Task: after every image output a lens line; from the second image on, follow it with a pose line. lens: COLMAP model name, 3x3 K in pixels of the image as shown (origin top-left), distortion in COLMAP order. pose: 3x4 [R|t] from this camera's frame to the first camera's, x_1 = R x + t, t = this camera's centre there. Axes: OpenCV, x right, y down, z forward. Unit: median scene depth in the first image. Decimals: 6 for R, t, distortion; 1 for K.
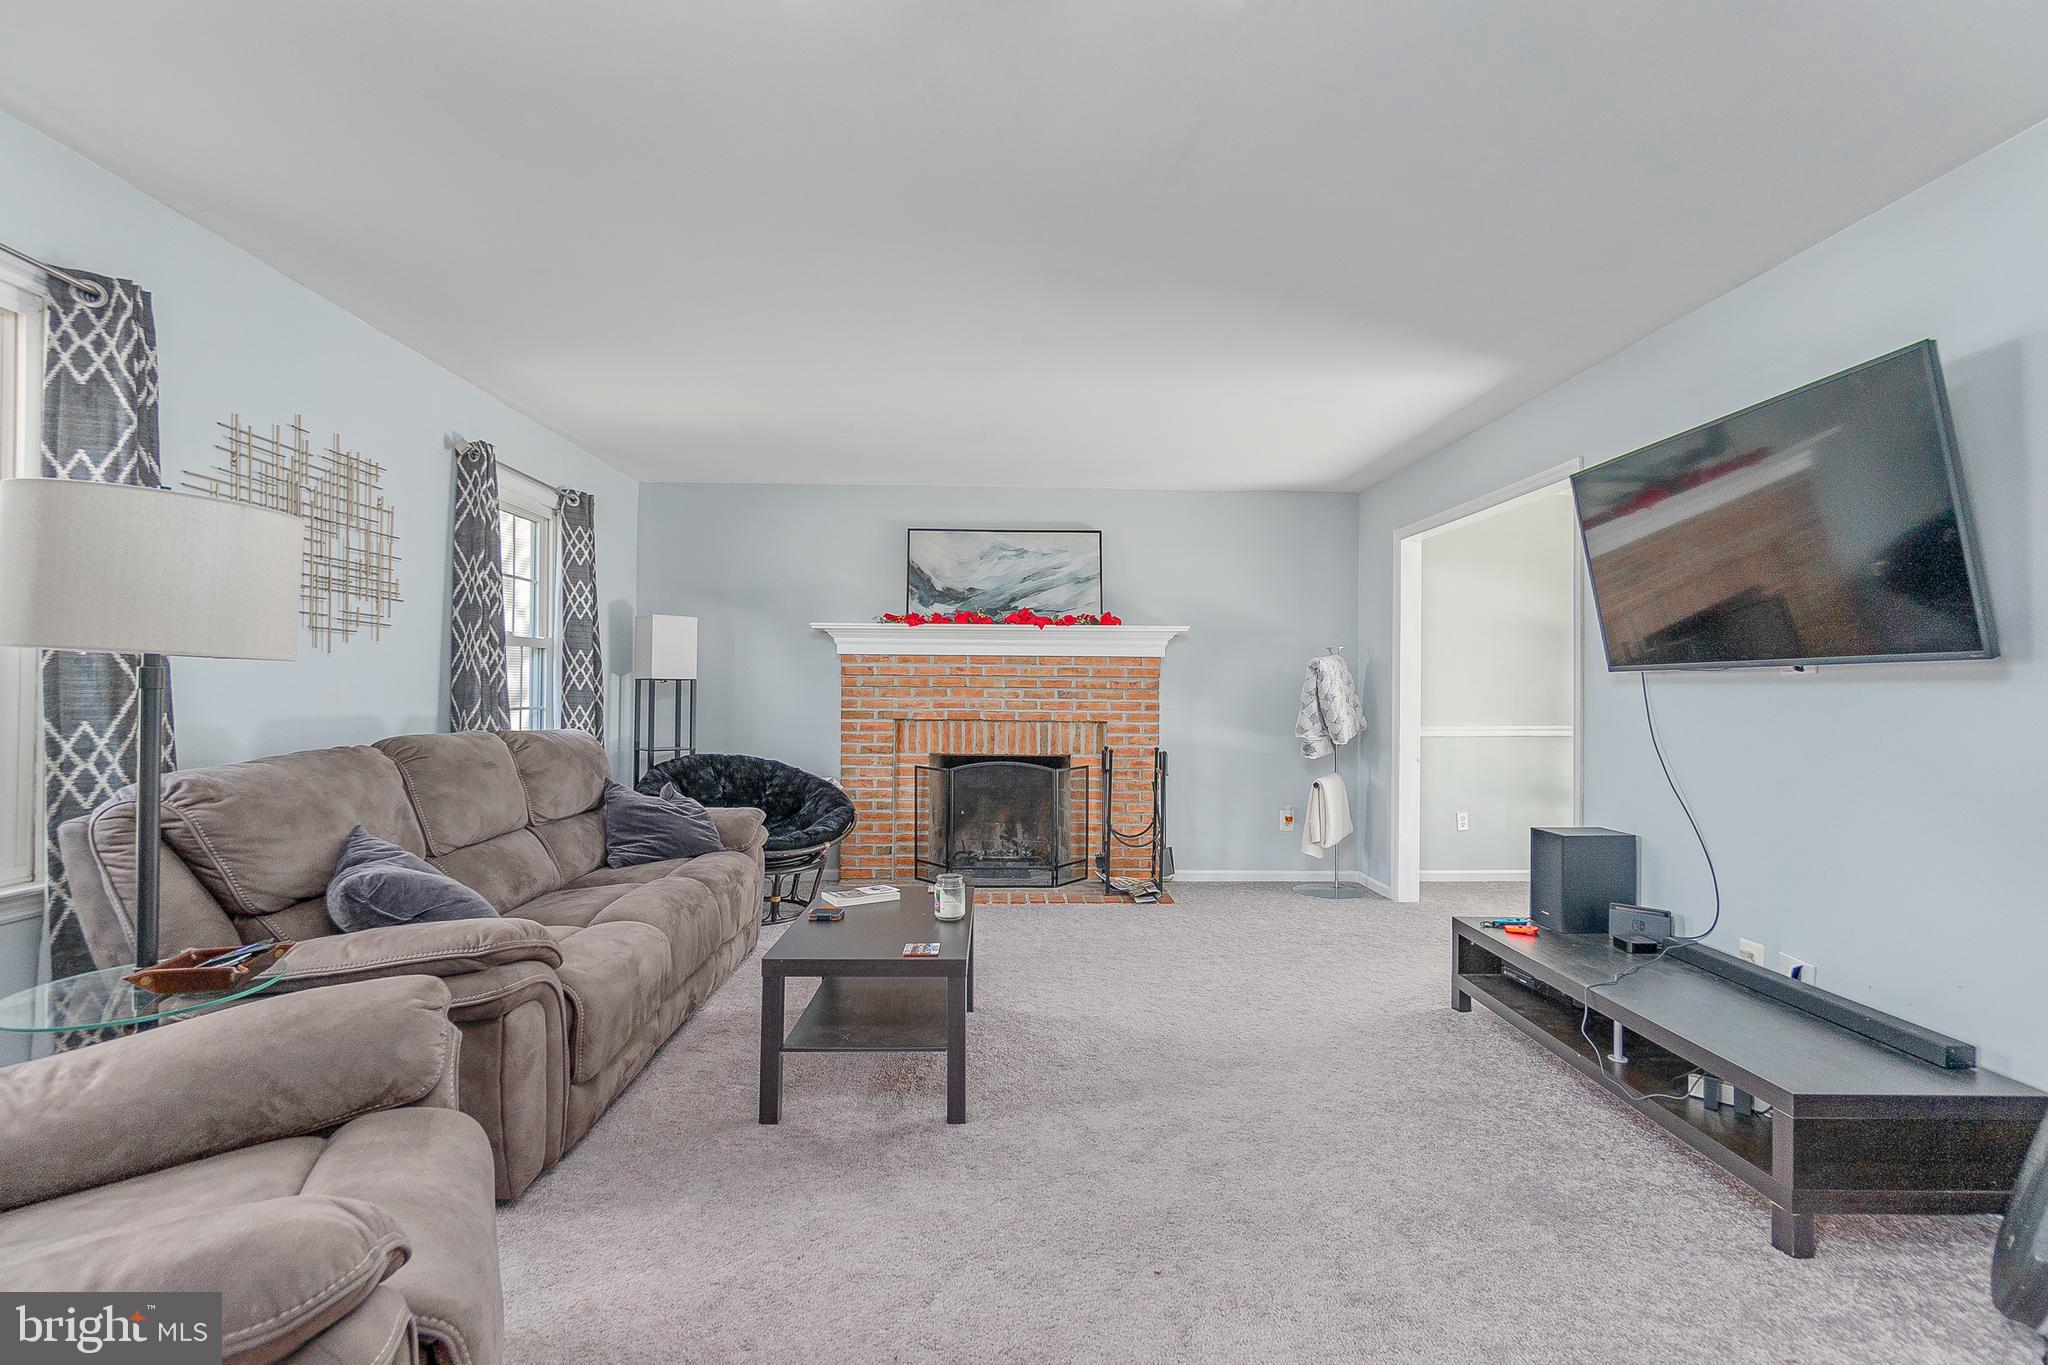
lens RADIAL K [[876.9, 0, 1024.0], [0, 876.9, 682.5], [0, 0, 1]] dist [-0.001100, -0.000083]
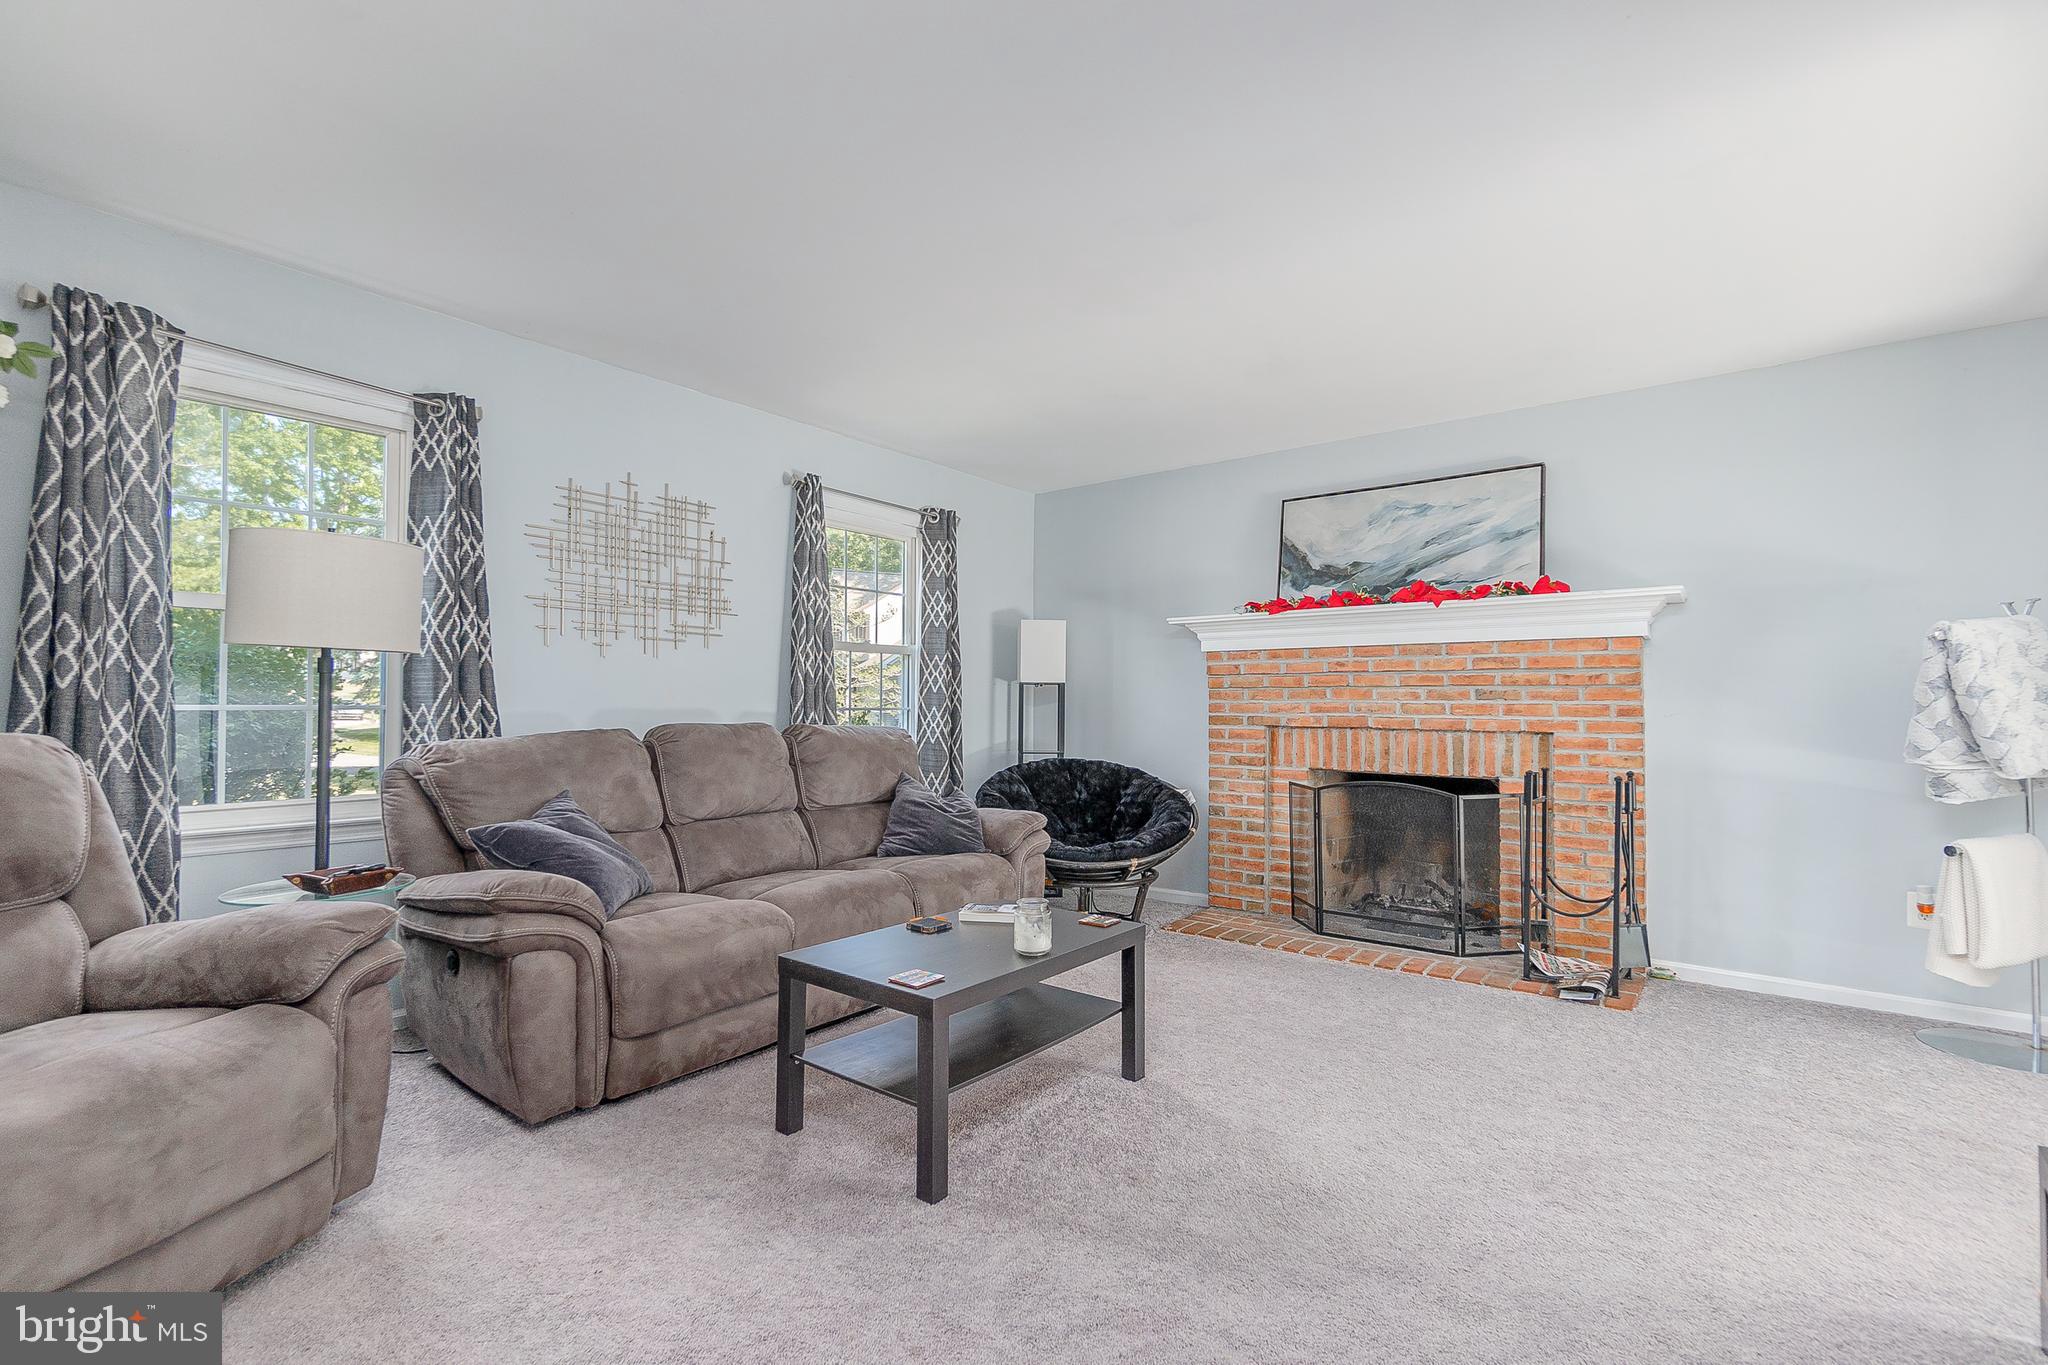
lens RADIAL K [[906.1, 0, 1024.0], [0, 906.1, 682.5], [0, 0, 1]] dist [-0.001043, -0.000029]
pose [[0.771669, -0.020222, -0.635702, 0.233909], [0.007031, 0.999705, -0.023267, 0.019057], [0.635985, 0.013484, 0.771584, 0.176567]]
